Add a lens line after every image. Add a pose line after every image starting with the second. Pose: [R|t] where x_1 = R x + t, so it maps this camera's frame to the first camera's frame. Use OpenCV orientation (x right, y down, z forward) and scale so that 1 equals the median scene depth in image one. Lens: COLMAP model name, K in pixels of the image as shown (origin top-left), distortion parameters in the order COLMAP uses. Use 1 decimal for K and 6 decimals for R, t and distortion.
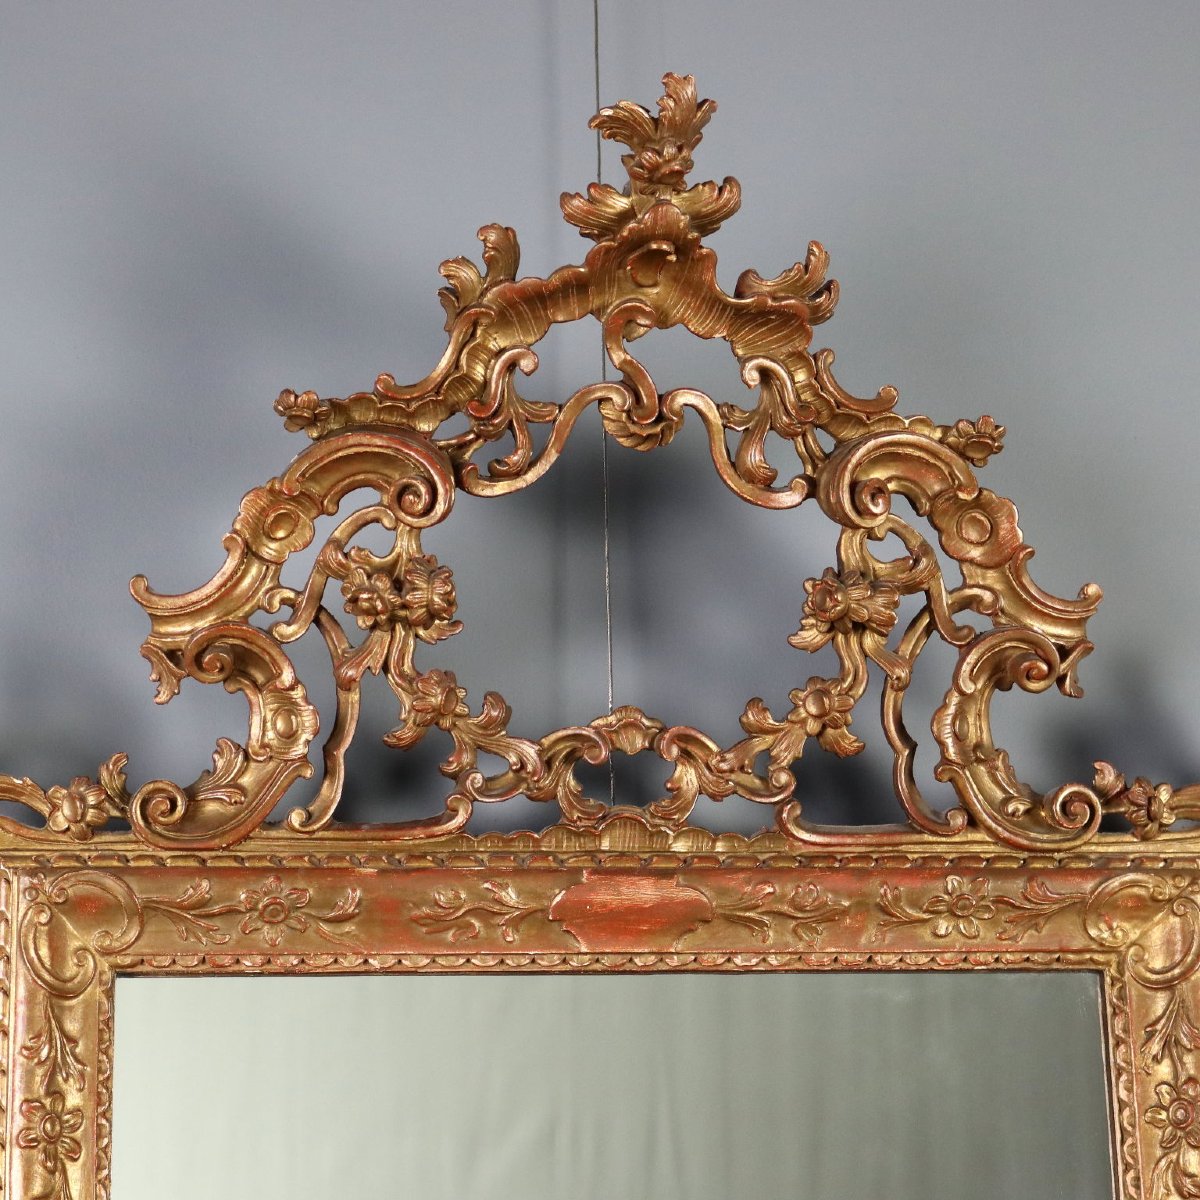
lens RADIAL K [[3260.6, 0, 600.0], [0, 3260.6, 600.0], [0, 0, 1]] dist [0.022134, -0.027255]
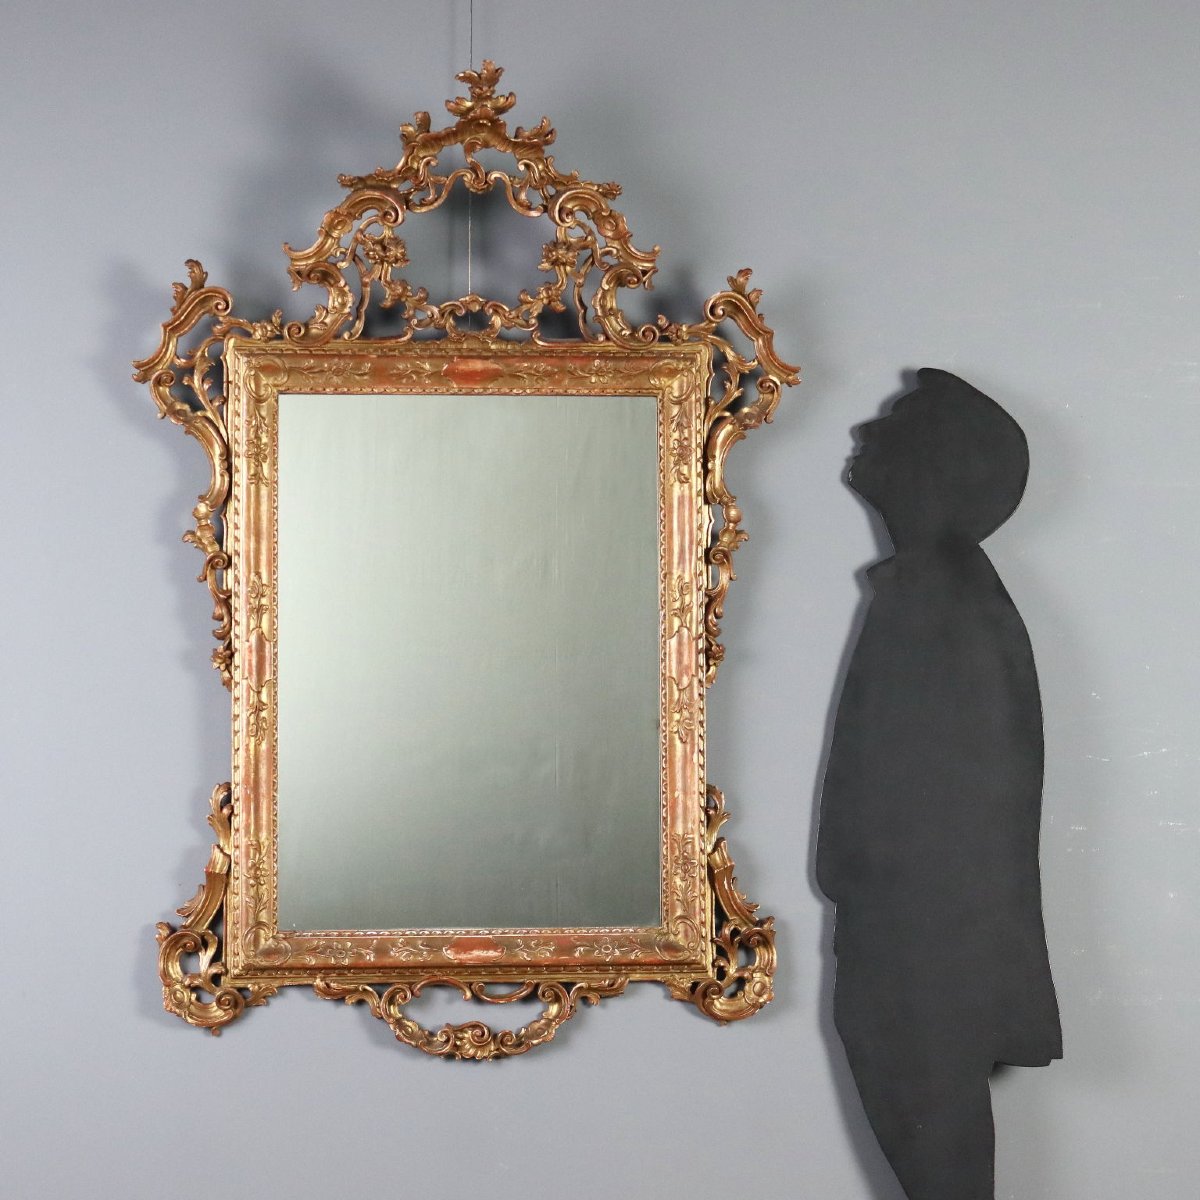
lens RADIAL K [[3027.4, 0, 600.0], [0, 3027.4, 600.0], [0, 0, 1]] dist [0.008511, 0.368638]
pose [[0.999636, 0.017651, -0.020391, 0.164297], [-0.012810, 0.976102, 0.216933, -0.255790], [0.023733, -0.216593, 0.975973, -1.418611]]
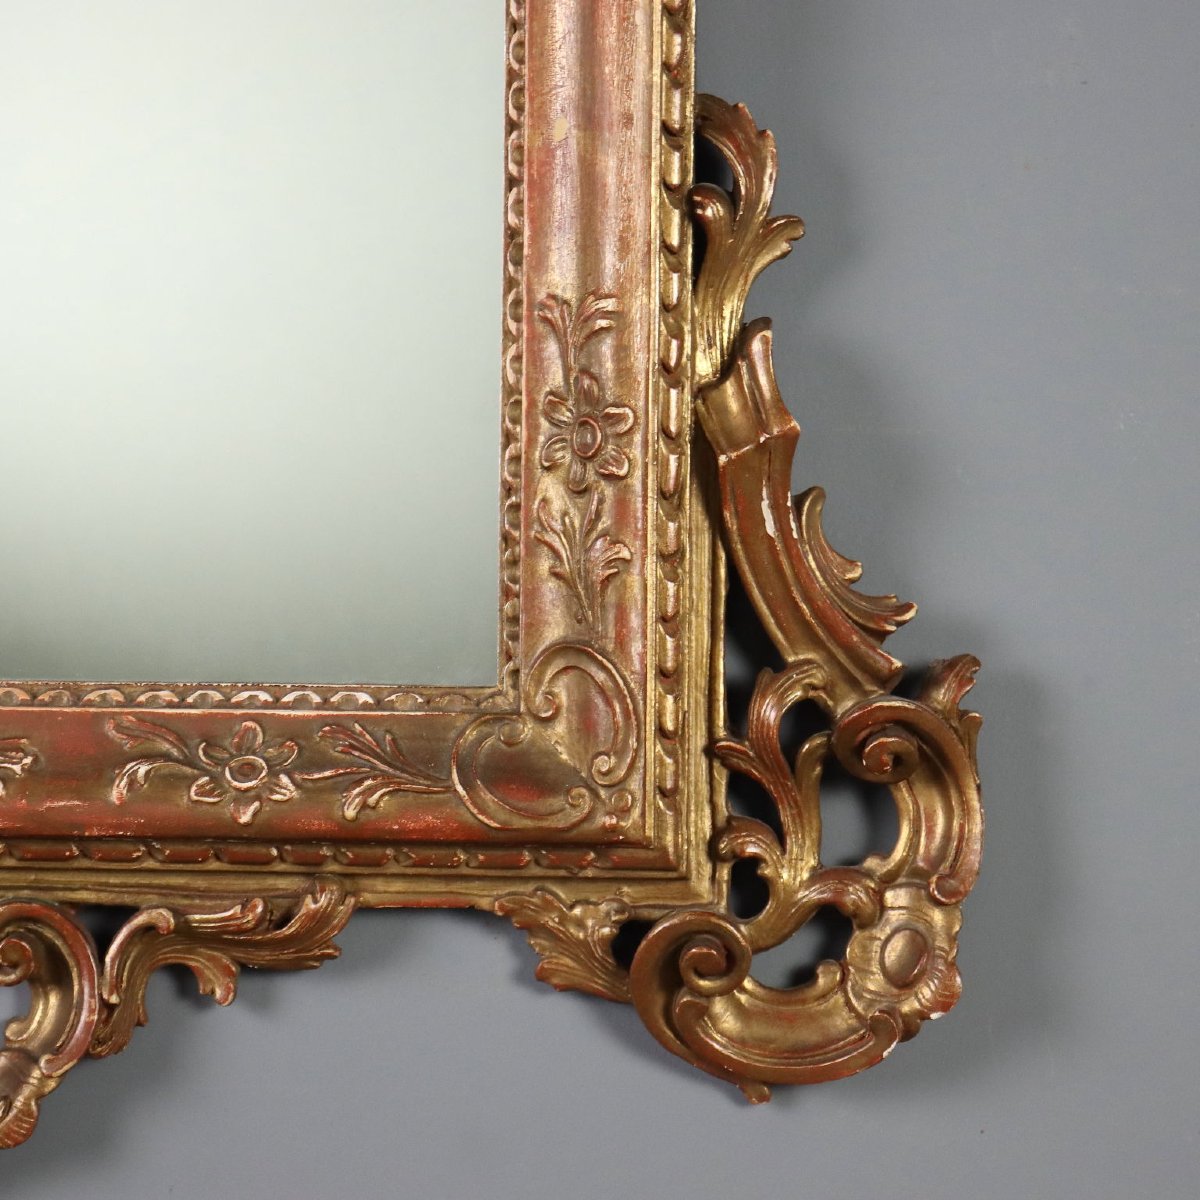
lens RADIAL K [[4175.1, 0, 600.0], [0, 4175.1, 600.0], [0, 0, 1]] dist [0.041133, -0.517980]
pose [[0.976844, 0.038122, -0.210529, 0.357405], [0.025191, 0.956660, 0.290114, 0.280413], [0.212465, -0.288700, 0.933548, 0.163066]]
